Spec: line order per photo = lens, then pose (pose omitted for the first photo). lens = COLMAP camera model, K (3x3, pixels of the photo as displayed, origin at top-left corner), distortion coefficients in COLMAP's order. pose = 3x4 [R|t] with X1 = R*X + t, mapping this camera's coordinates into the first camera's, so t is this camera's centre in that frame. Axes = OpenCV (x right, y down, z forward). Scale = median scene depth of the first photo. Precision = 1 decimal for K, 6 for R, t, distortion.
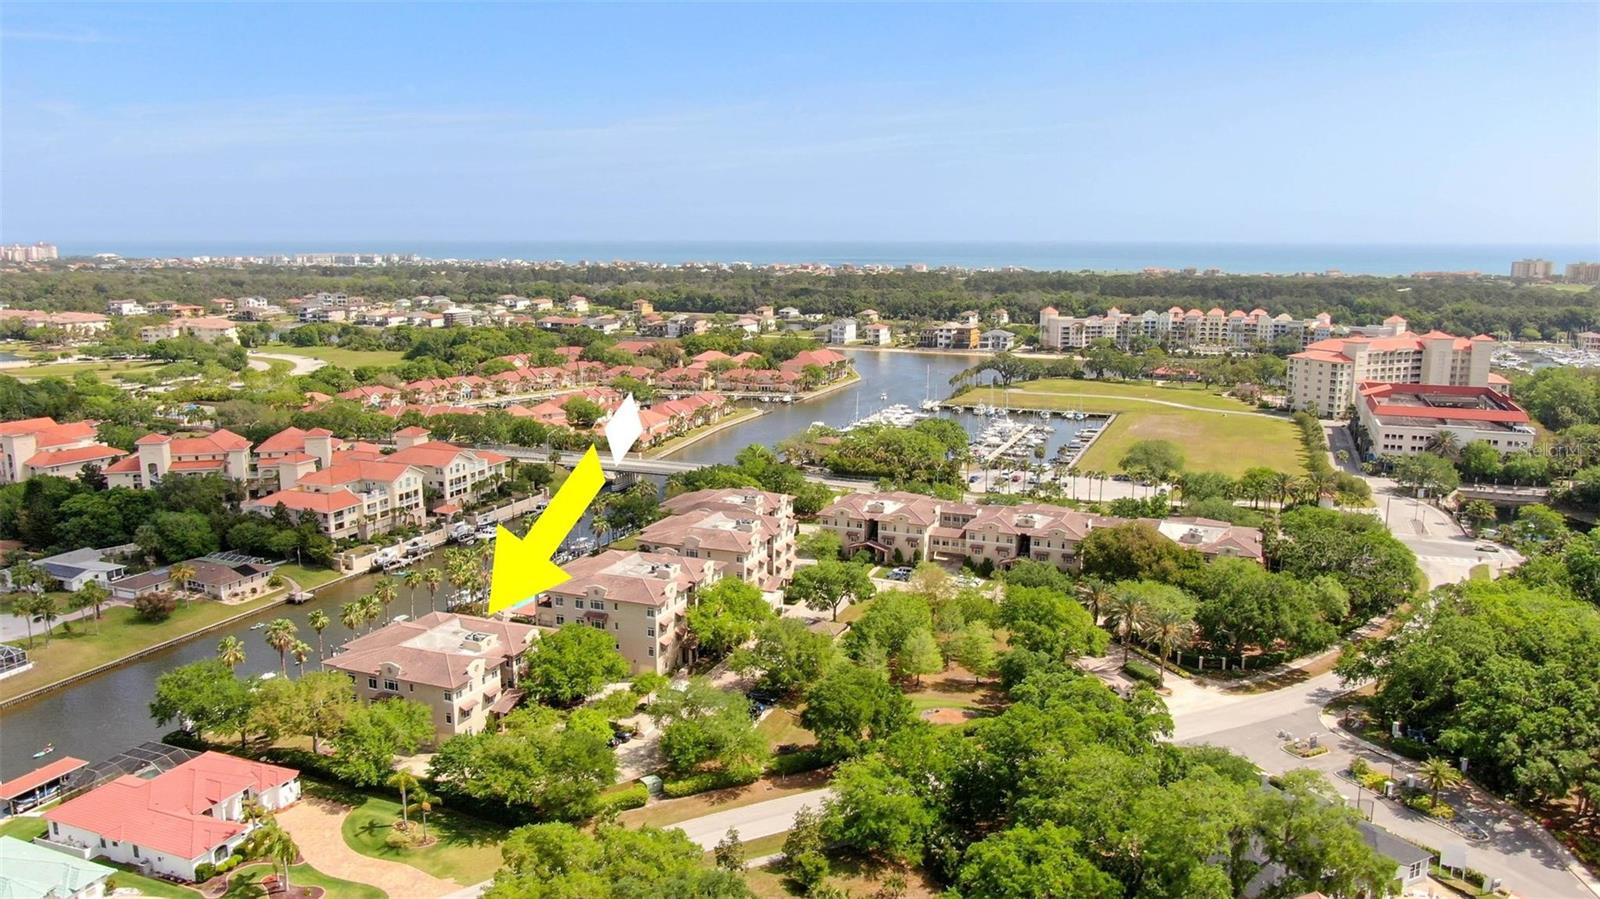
lens RADIAL K [[1149.1, 0, 801.8], [0, 1149.1, 449.4], [0, 0, 1]] dist [-0.018754, 0.008159]
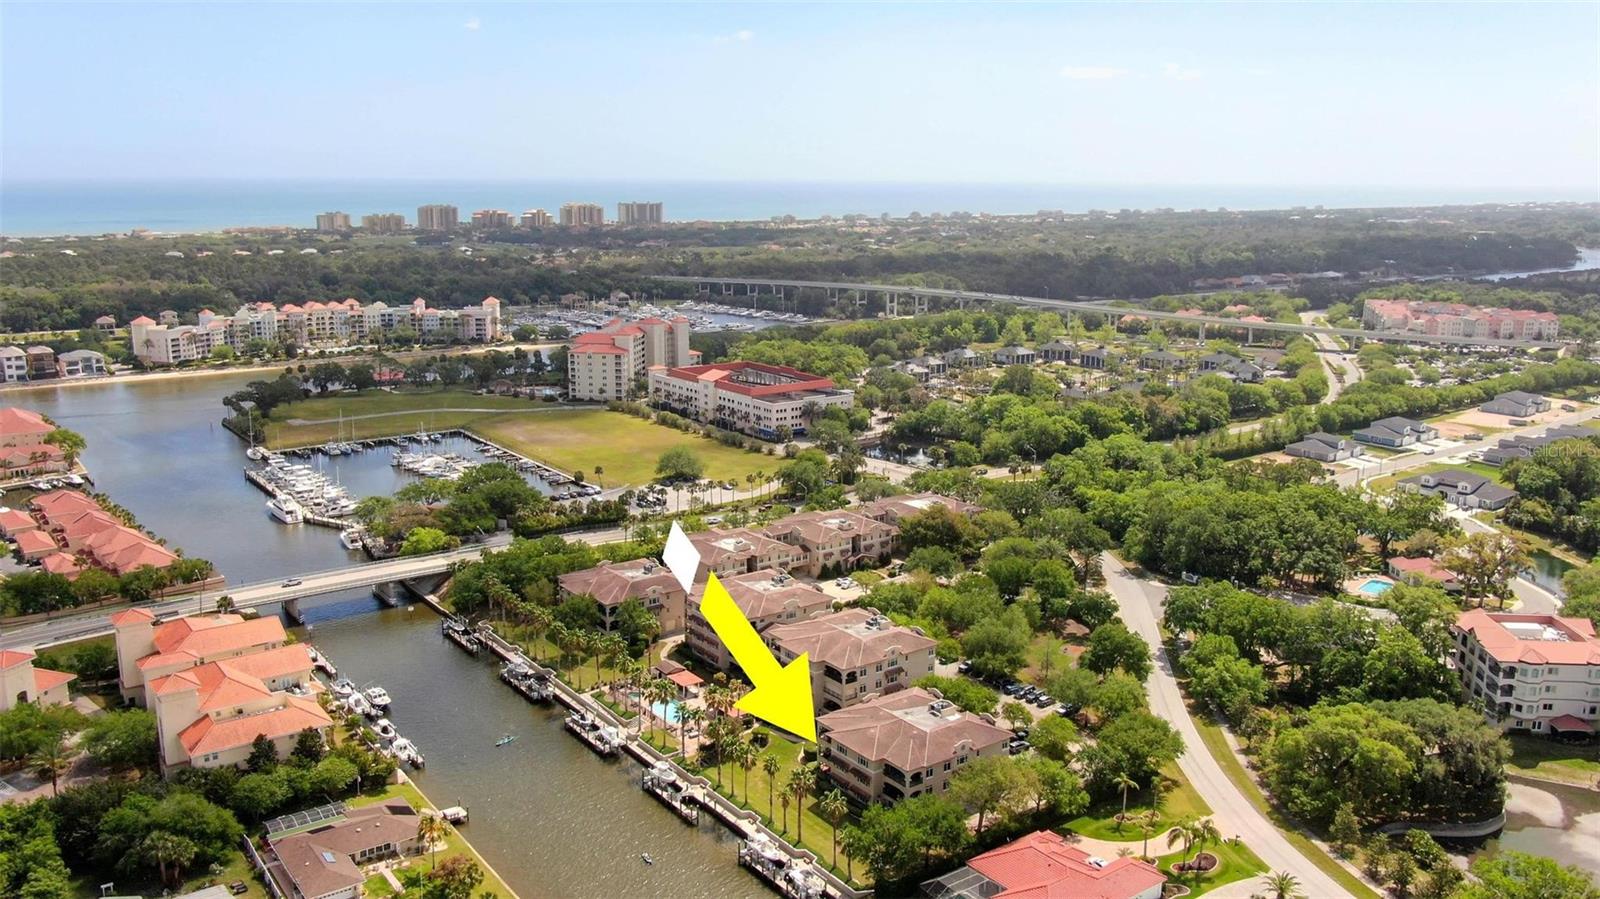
lens RADIAL K [[1278.2, 0, 799.2], [0, 1278.2, 452.8], [0, 0, 1]] dist [-0.014914, 0.003545]
pose [[0.528018, -0.180989, 0.829723, -0.873146], [0.151533, 0.981426, 0.117648, -0.167781], [-0.835604, 0.063610, 0.545637, 0.237591]]
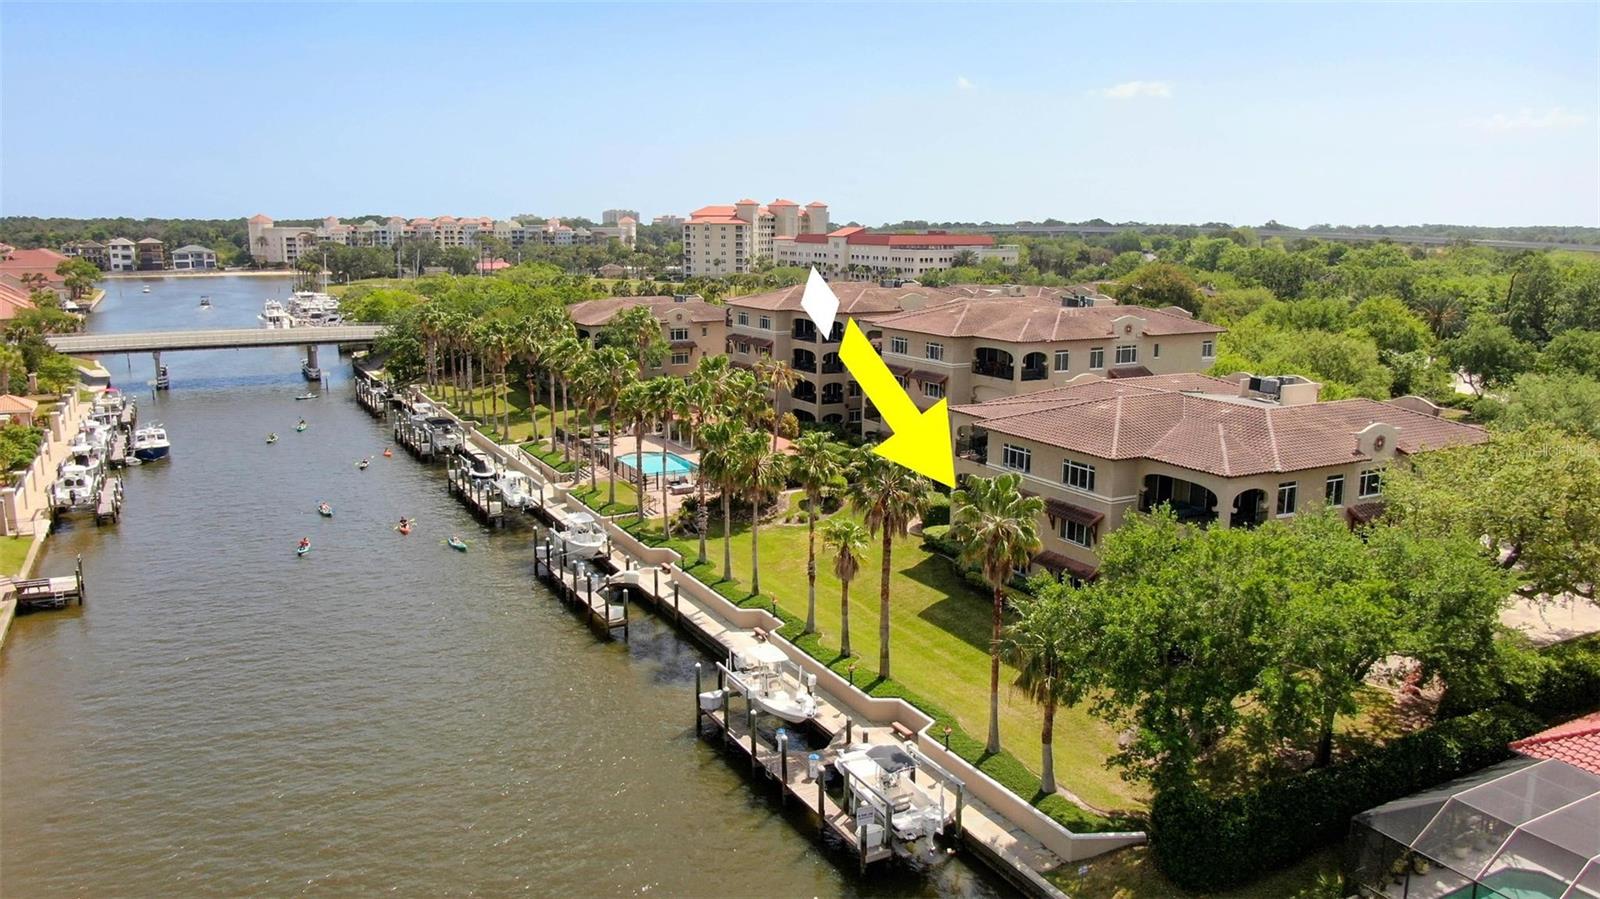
lens RADIAL K [[1149.1, 0, 802.6], [0, 1149.1, 444.2], [0, 0, 1]] dist [-0.018754, 0.008159]
pose [[0.637366, -0.144044, 0.756978, -0.465915], [0.137540, 0.987863, 0.072172, 0.080123], [-0.758187, 0.058115, 0.649442, 0.524793]]
